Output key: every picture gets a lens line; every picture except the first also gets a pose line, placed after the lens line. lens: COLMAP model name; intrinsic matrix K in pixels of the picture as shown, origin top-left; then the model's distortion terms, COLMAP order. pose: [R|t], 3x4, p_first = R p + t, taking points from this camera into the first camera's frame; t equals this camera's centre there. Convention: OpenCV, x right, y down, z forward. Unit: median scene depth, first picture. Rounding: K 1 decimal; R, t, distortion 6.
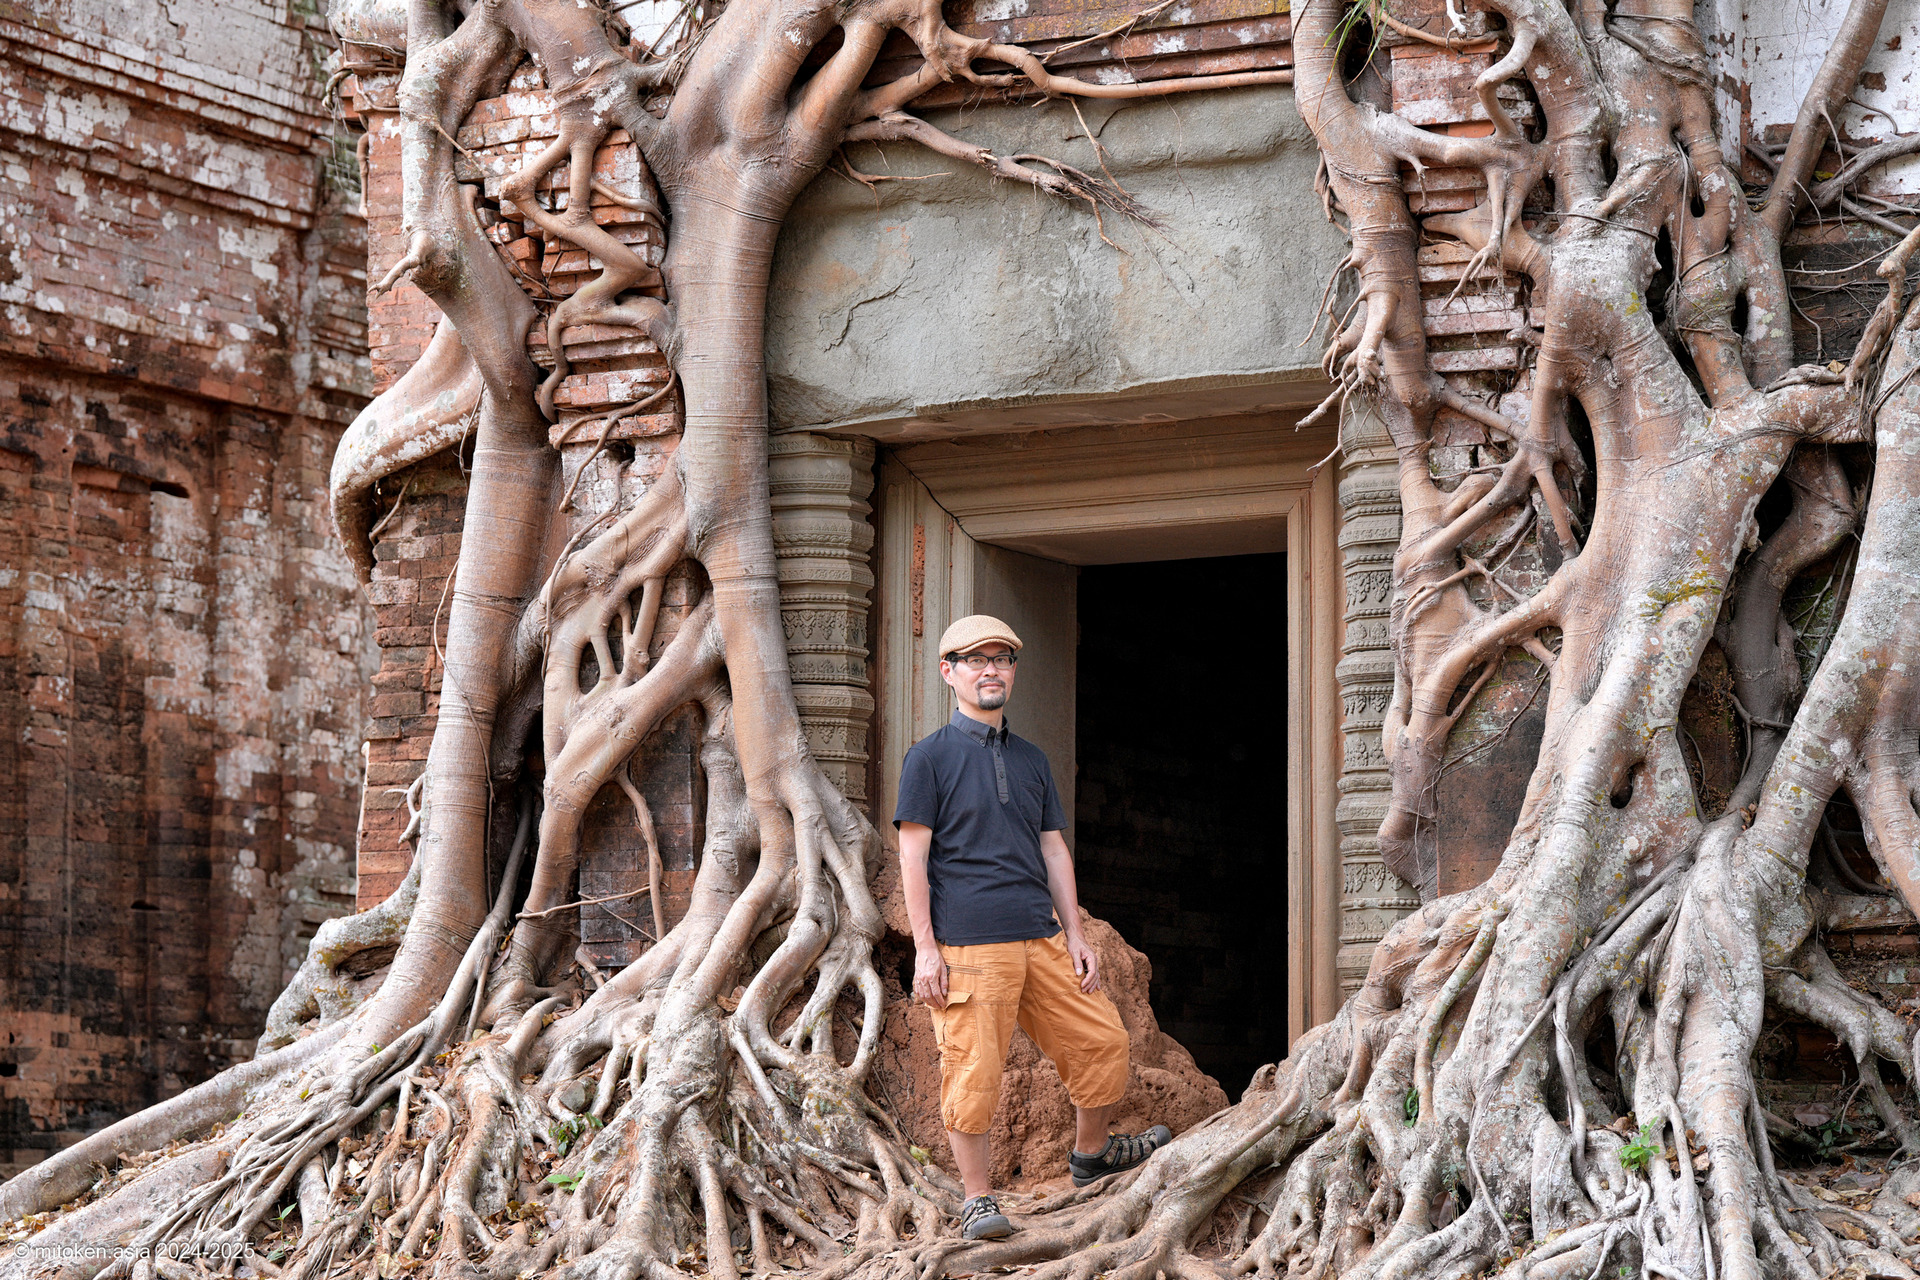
lens RADIAL K [[5348.7, 0, 960.0], [0, 5348.7, 640.0], [0, 0, 1]] dist [-0.001985, -0.095530]
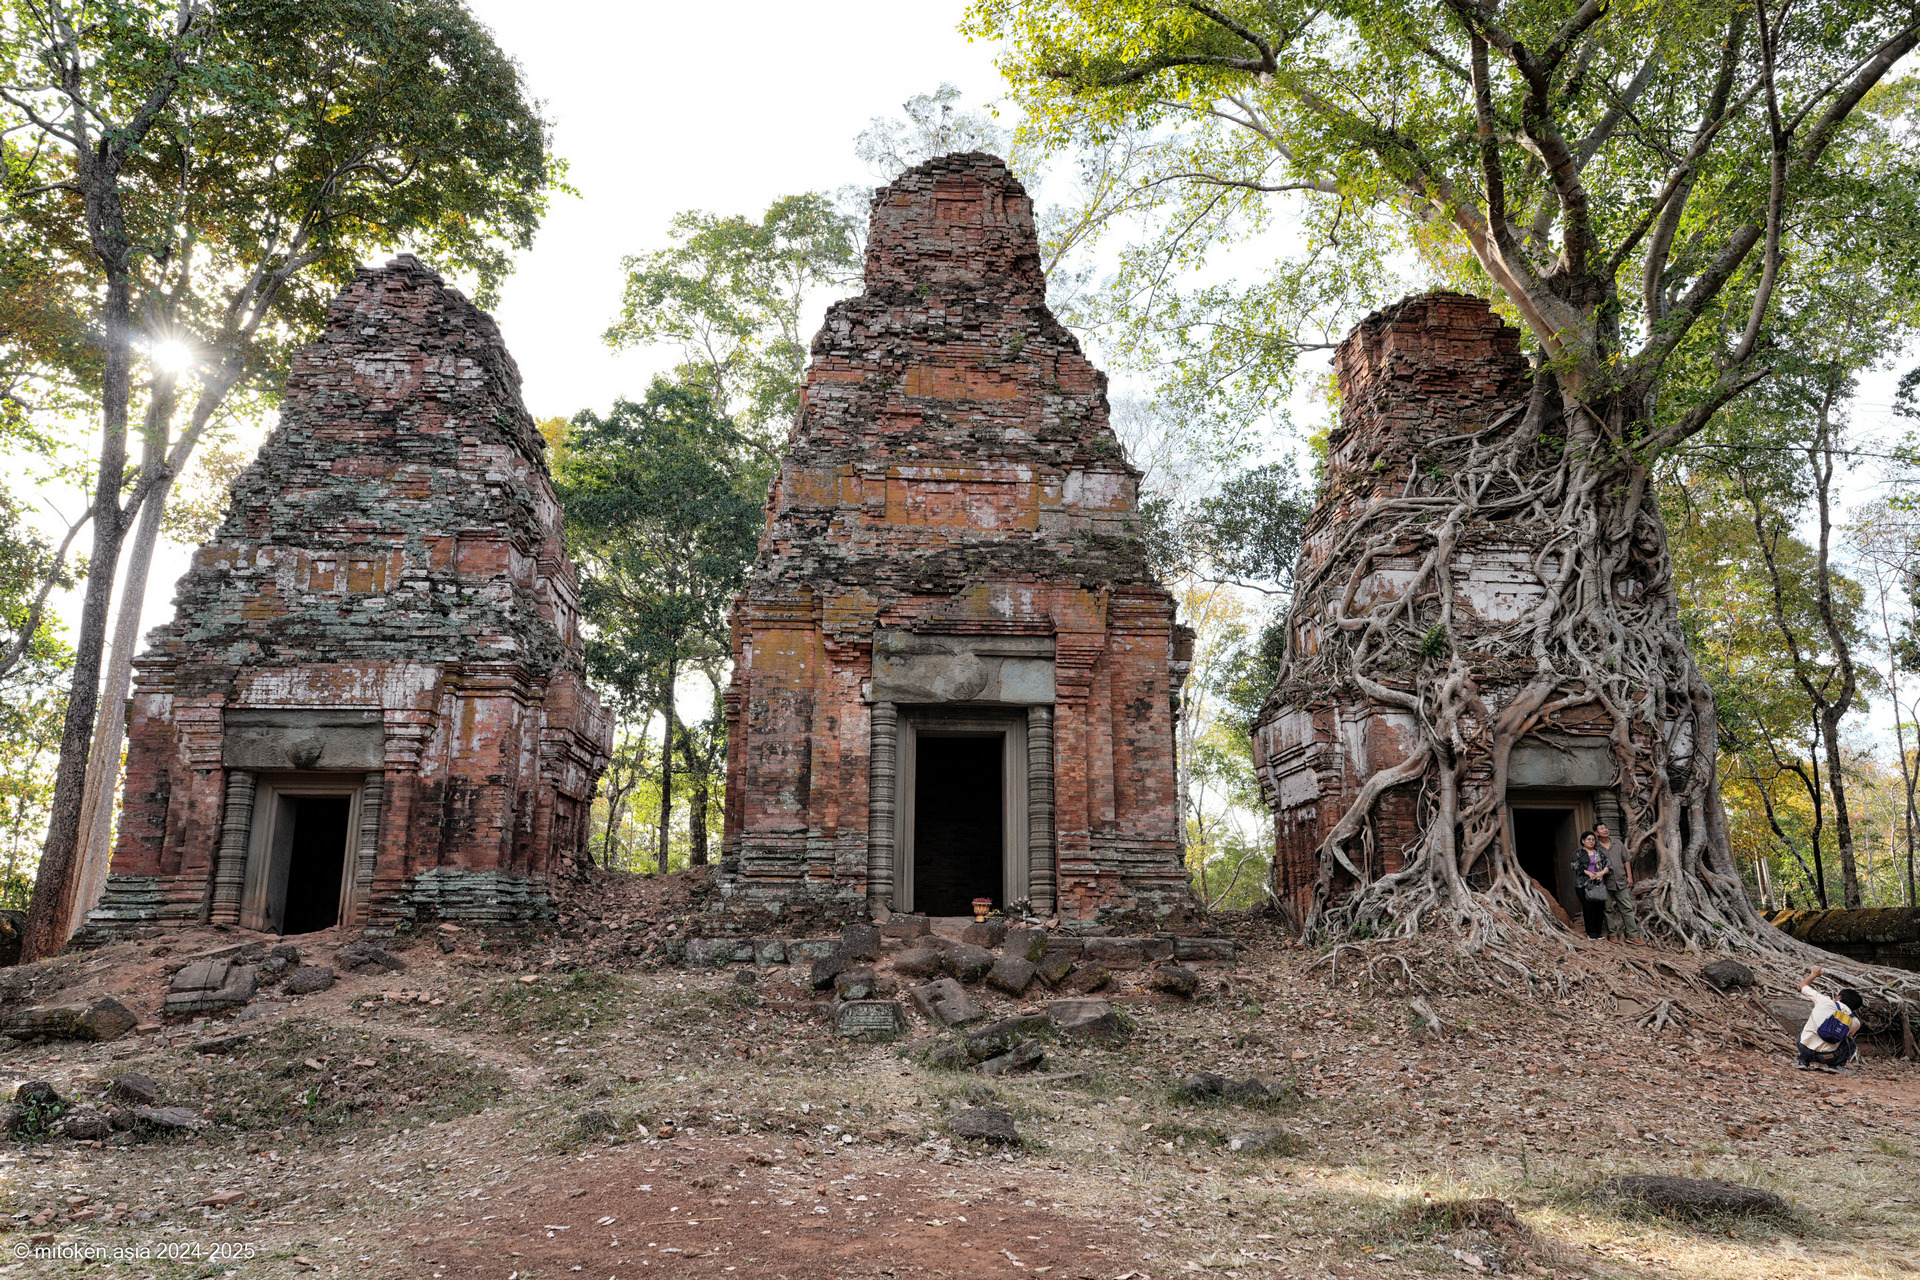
lens RADIAL K [[1246.7, 0, 988.4], [0, 1246.7, 639.7], [0, 0, 1]] dist [-0.004415, -0.000577]
pose [[0.827880, 0.135629, 0.544261, -1.233372], [-0.069852, 0.987701, -0.139881, 0.028096], [-0.556539, 0.077787, 0.827172, 0.248465]]
